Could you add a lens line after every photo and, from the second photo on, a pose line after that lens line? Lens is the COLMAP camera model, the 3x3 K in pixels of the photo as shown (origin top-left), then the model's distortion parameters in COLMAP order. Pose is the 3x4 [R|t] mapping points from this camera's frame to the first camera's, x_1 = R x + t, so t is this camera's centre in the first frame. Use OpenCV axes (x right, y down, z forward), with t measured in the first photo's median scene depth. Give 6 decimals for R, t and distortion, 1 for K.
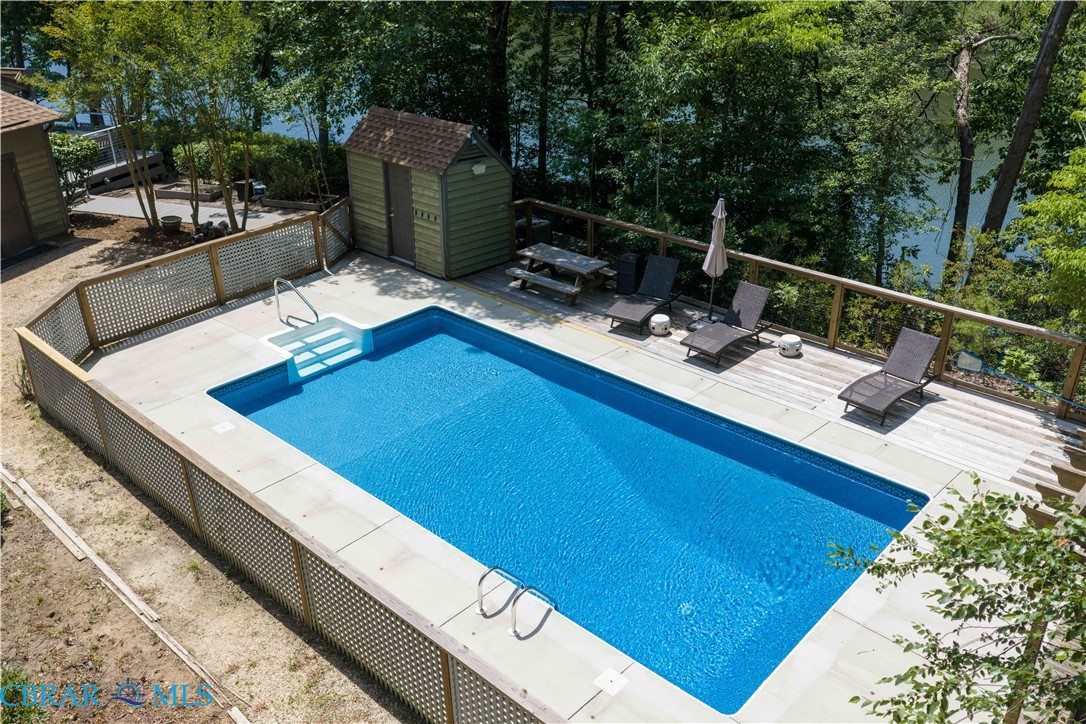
lens RADIAL K [[904.8, 0, 547.7], [0, 904.8, 363.3], [0, 0, 1]] dist [0.025489, -0.037303]
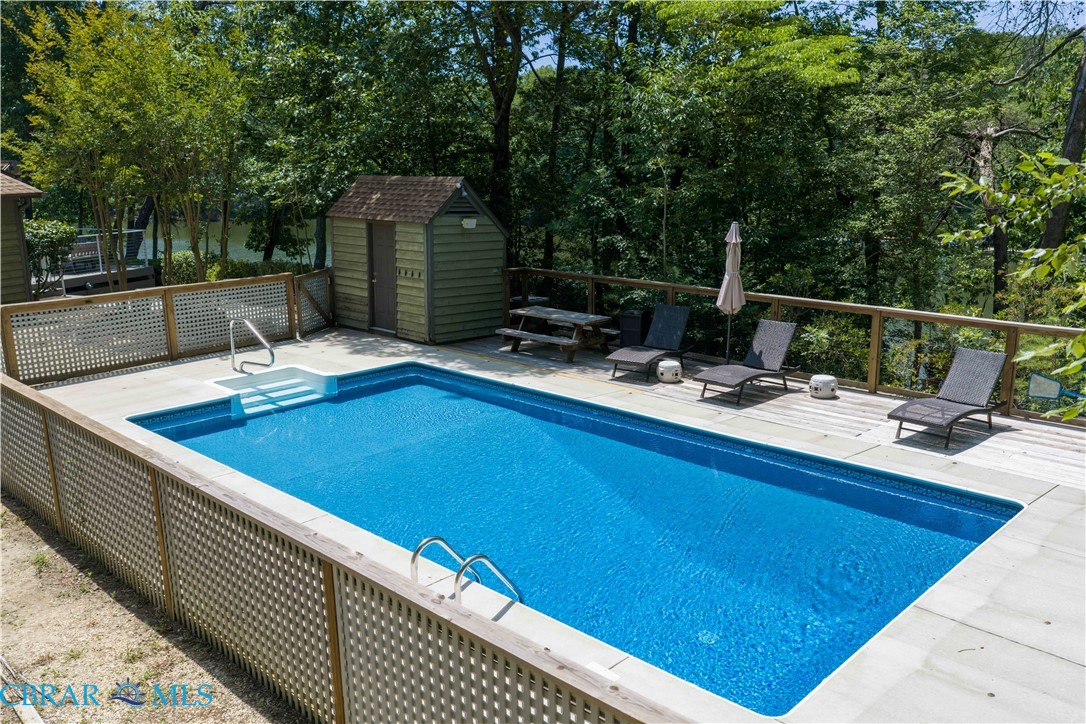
lens RADIAL K [[904.8, 0, 547.7], [0, 904.8, 363.3], [0, 0, 1]] dist [0.025489, -0.037303]
pose [[0.999772, 0.005463, -0.020650, 0.025931], [-0.010145, 0.972186, -0.233989, 0.151421], [0.018797, 0.234145, 0.972020, 0.157437]]
